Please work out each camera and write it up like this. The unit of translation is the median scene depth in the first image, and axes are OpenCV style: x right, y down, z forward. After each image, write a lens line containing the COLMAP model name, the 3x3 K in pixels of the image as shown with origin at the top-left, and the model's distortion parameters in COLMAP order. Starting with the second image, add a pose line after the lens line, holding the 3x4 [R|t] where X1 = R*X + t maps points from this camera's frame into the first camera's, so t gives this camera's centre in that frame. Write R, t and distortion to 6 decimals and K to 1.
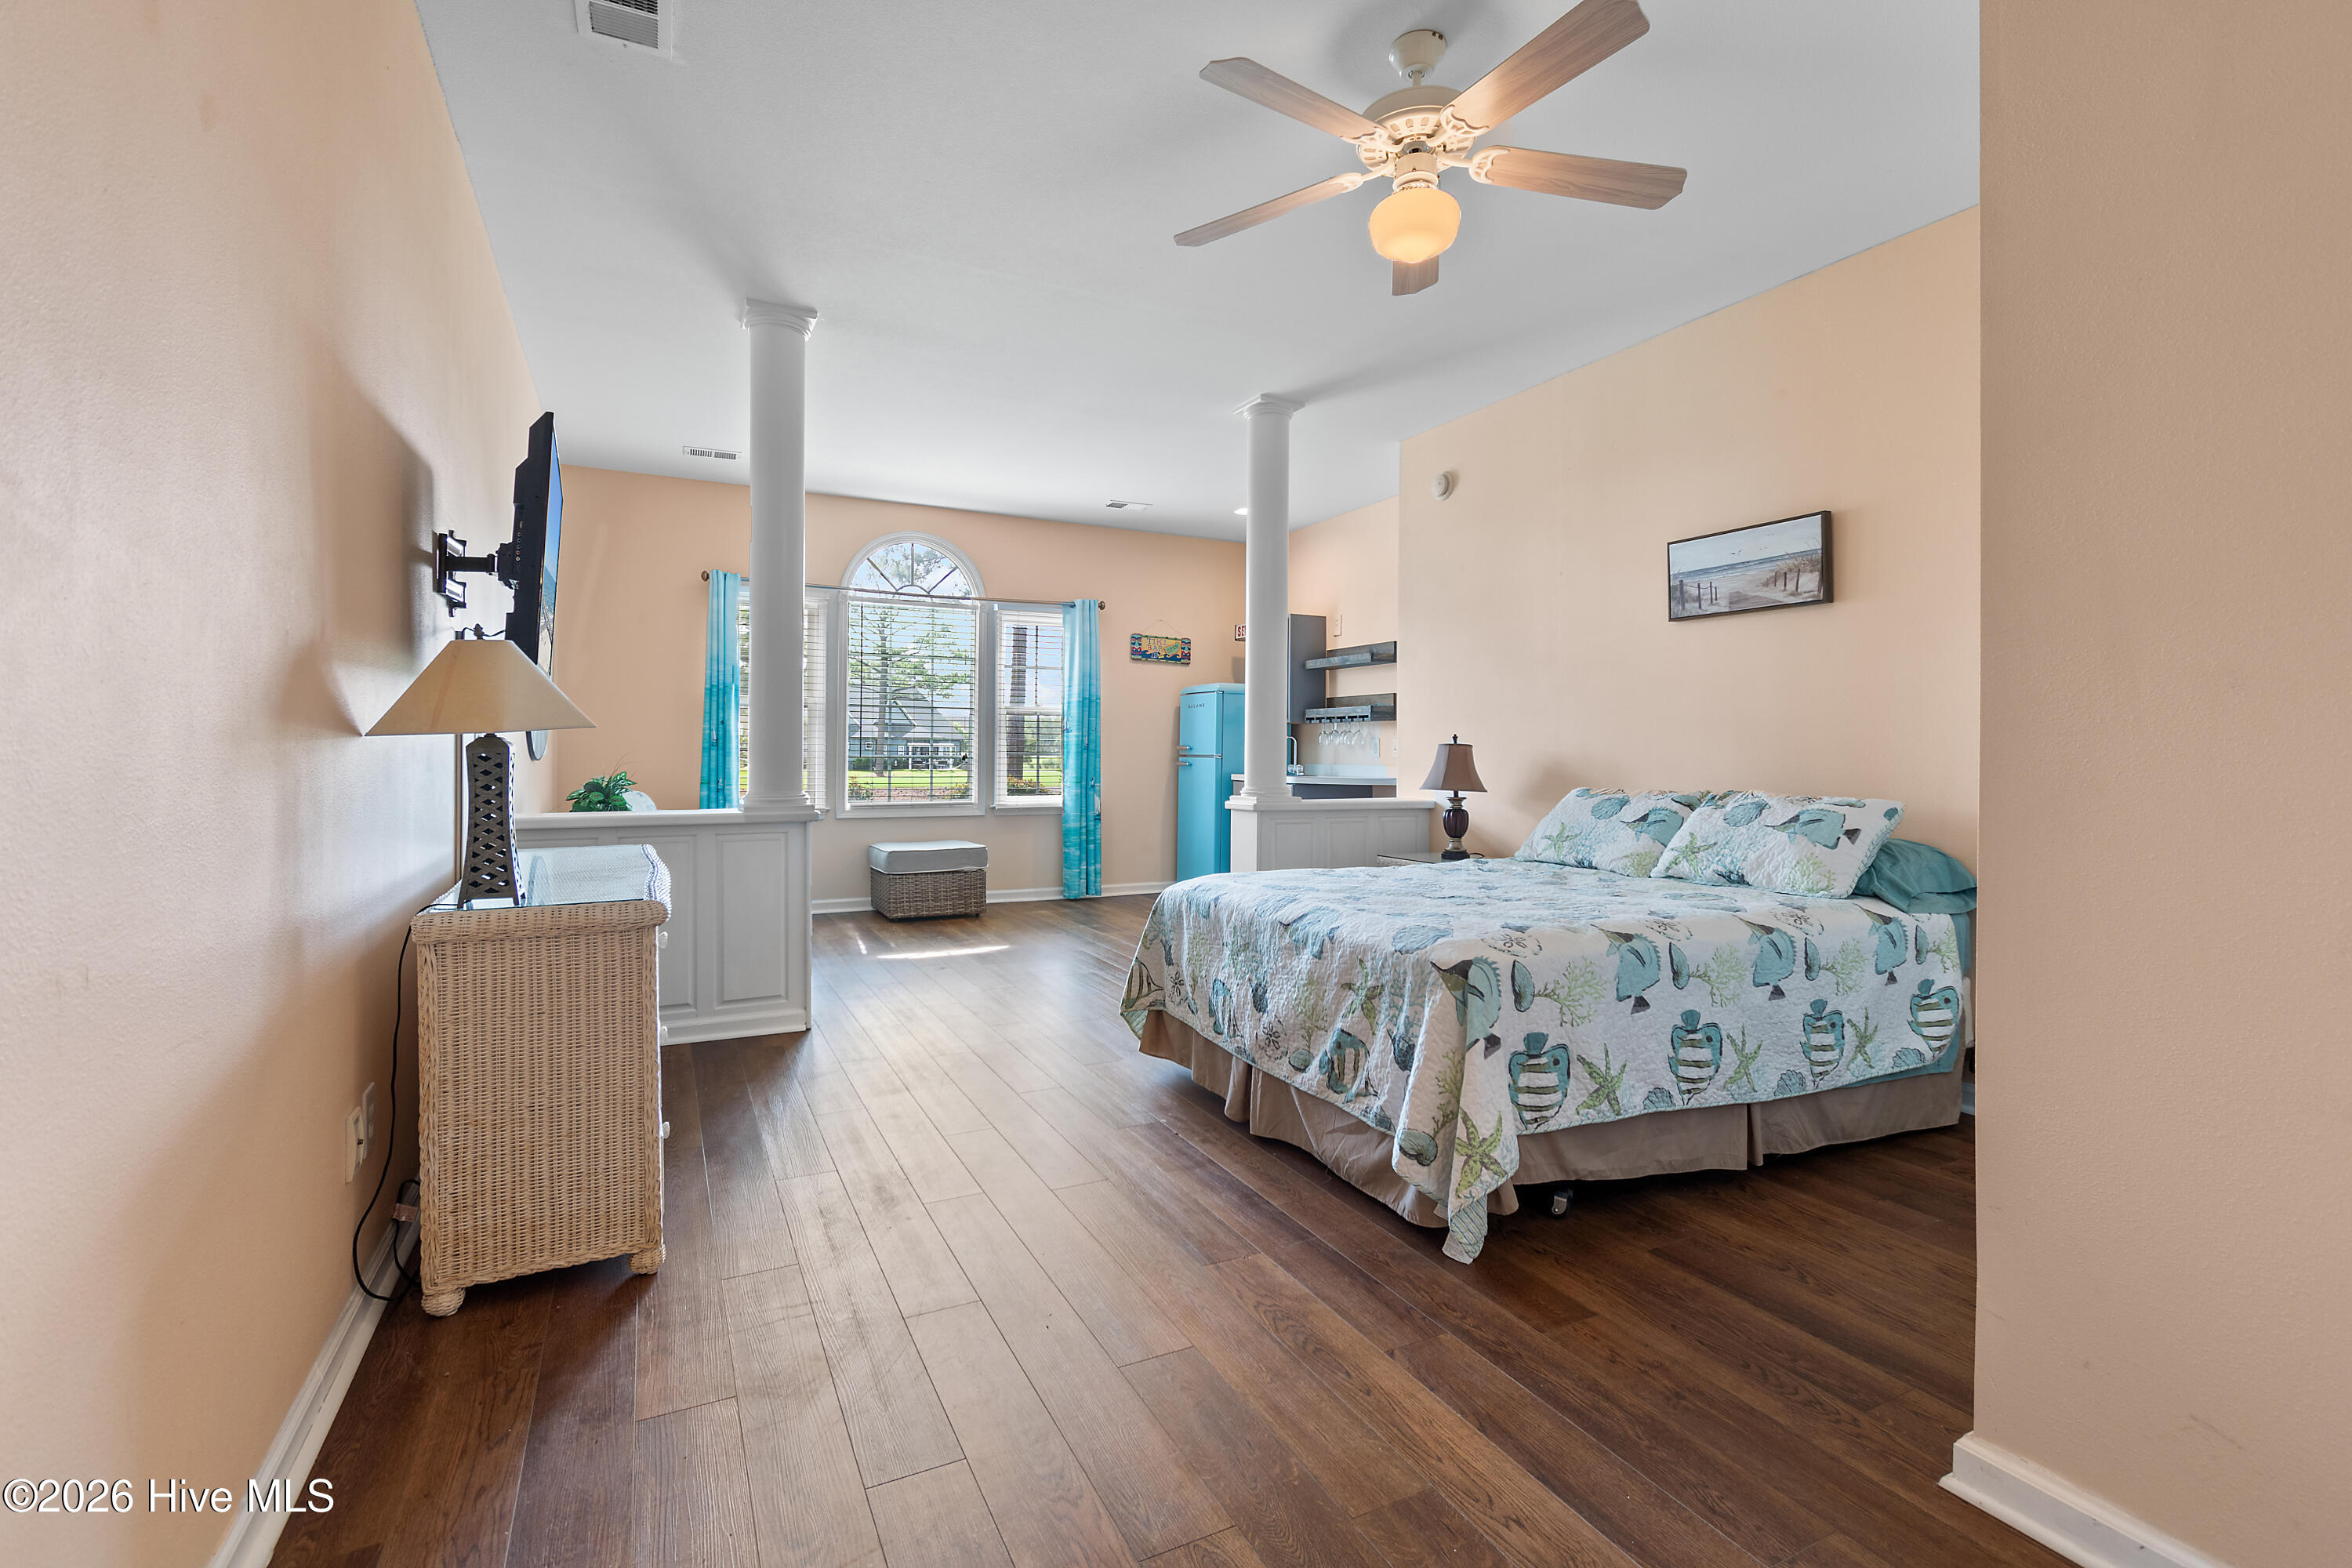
lens RADIAL K [[1042.8, 0, 1174.3], [0, 1042.8, 757.6], [0, 0, 1]] dist [0.001134, -0.000189]
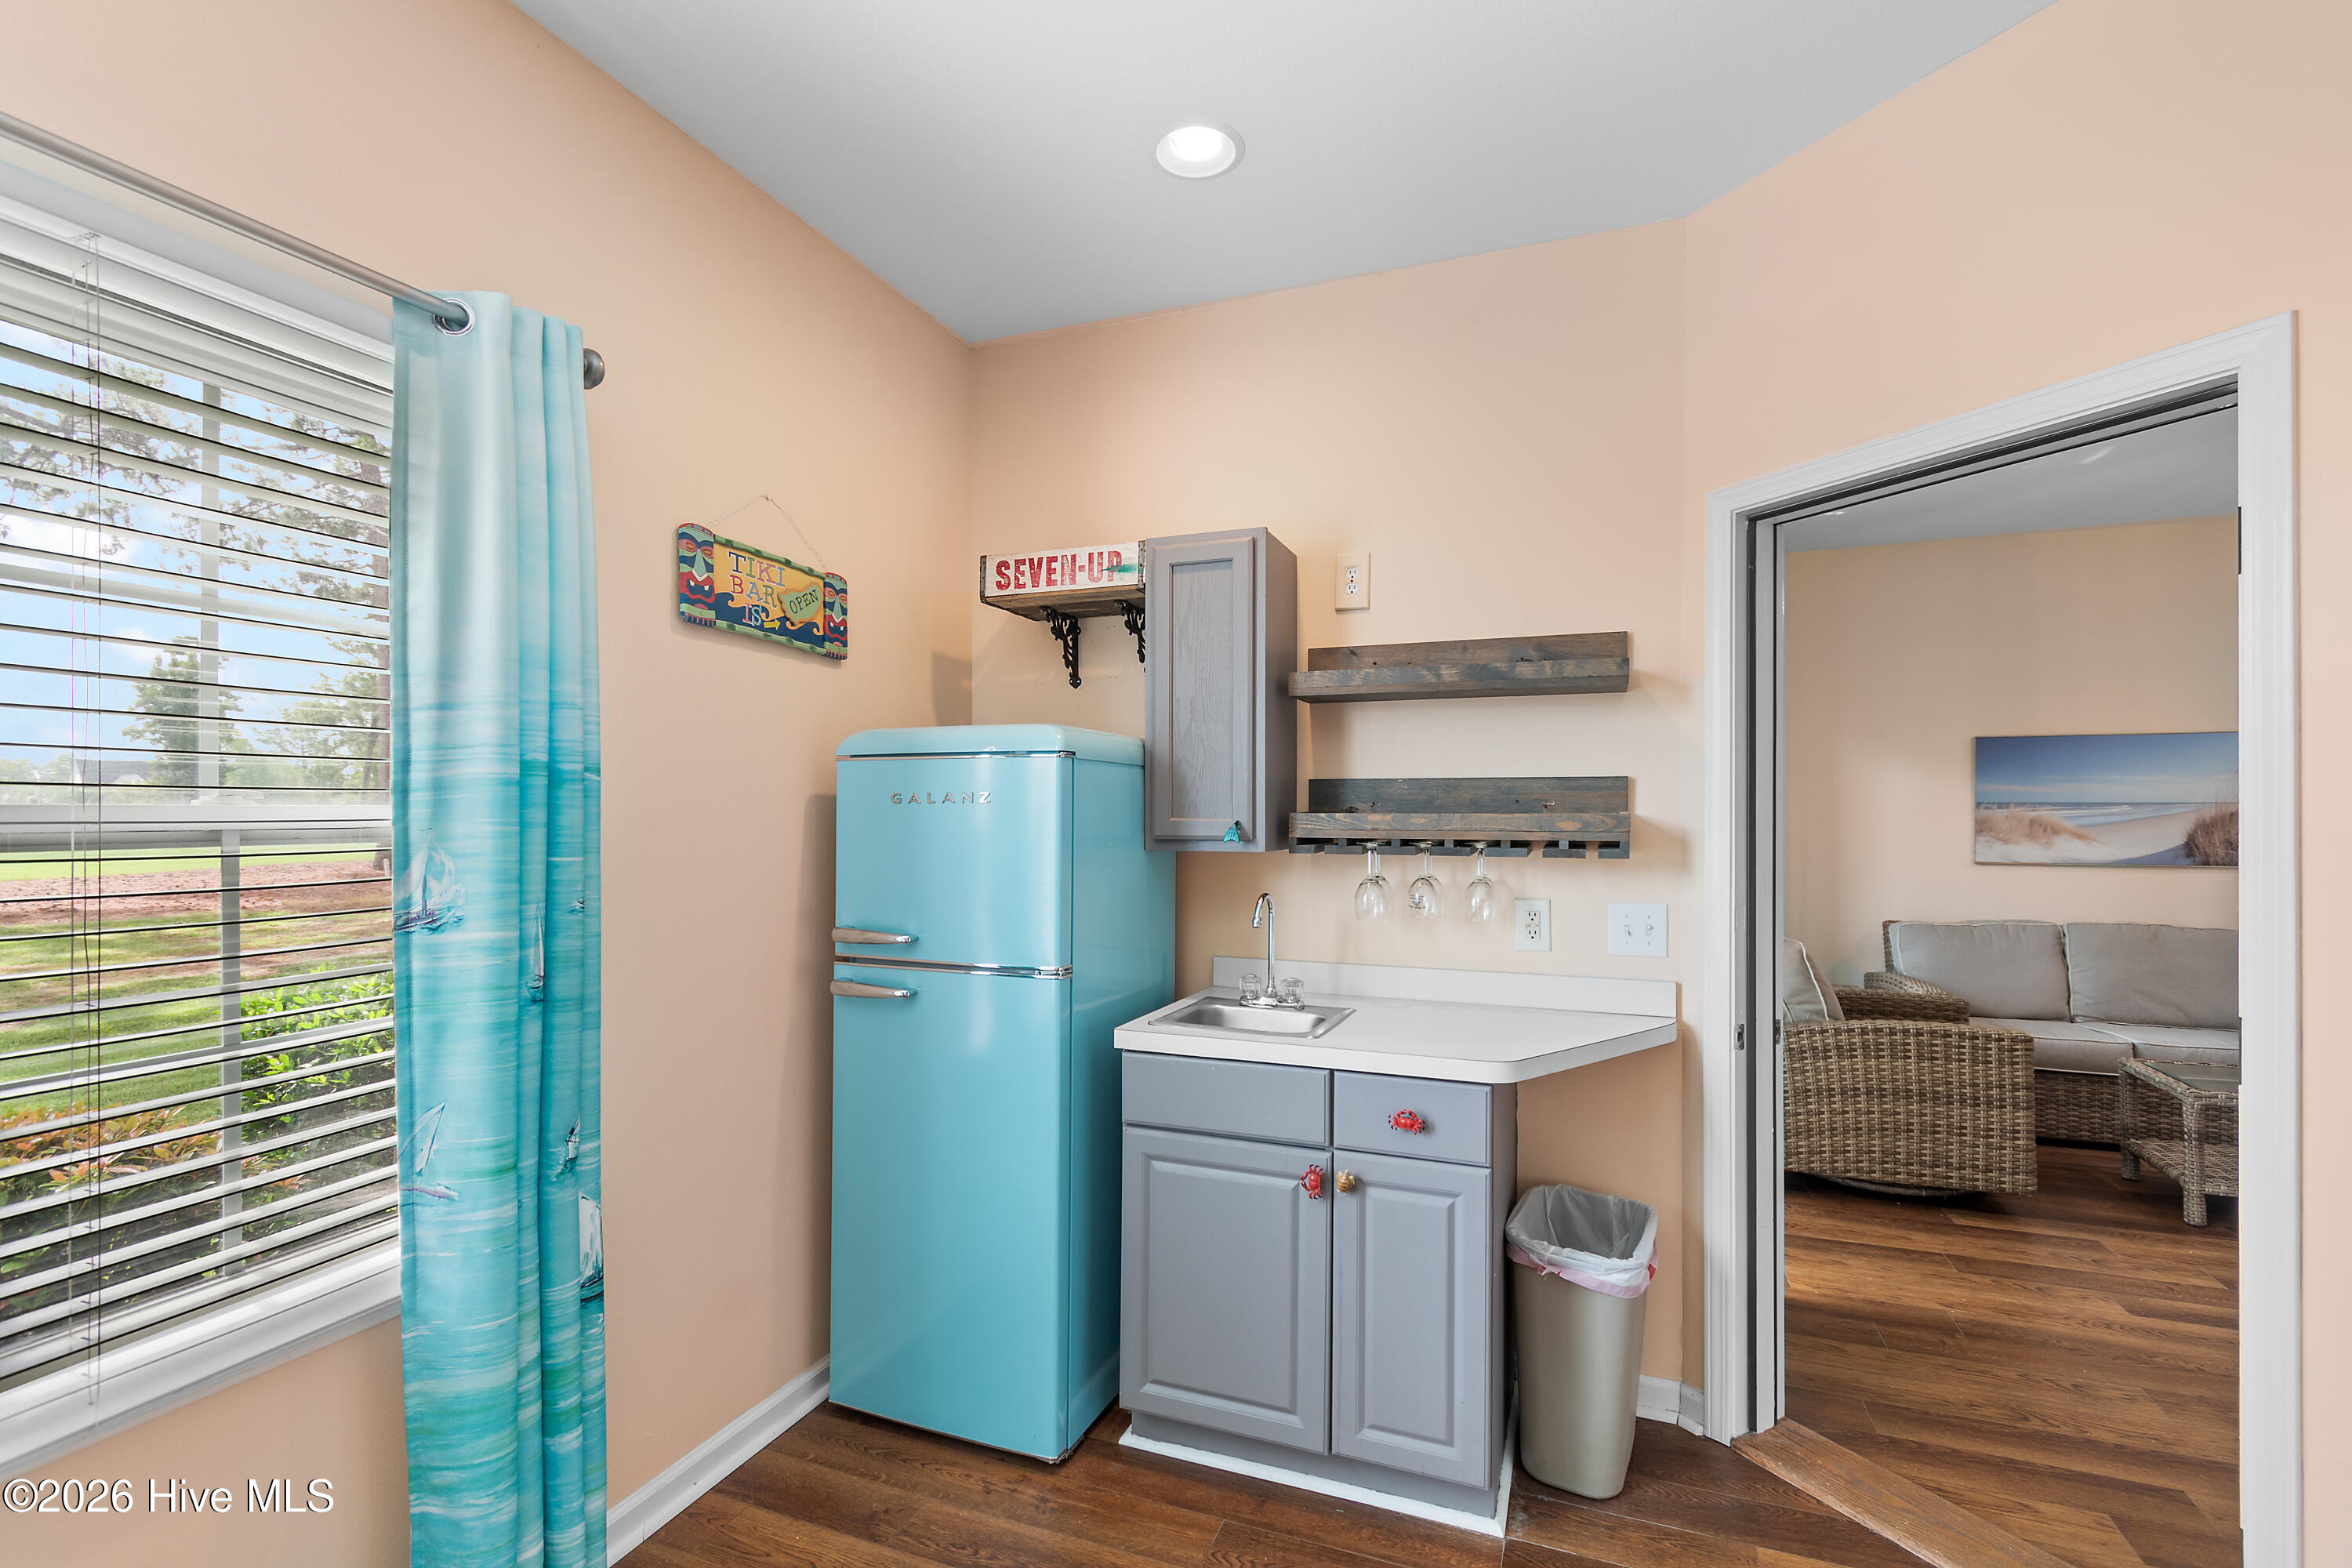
lens RADIAL K [[1051.5, 0, 1176.5], [0, 1051.5, 811.3], [0, 0, 1]] dist [0.001830, -0.001173]
pose [[0.750132, -0.006159, 0.661259, -0.133136], [0.006915, 0.999975, 0.001469, -0.048297], [-0.661251, 0.003471, 0.750156, 0.771652]]
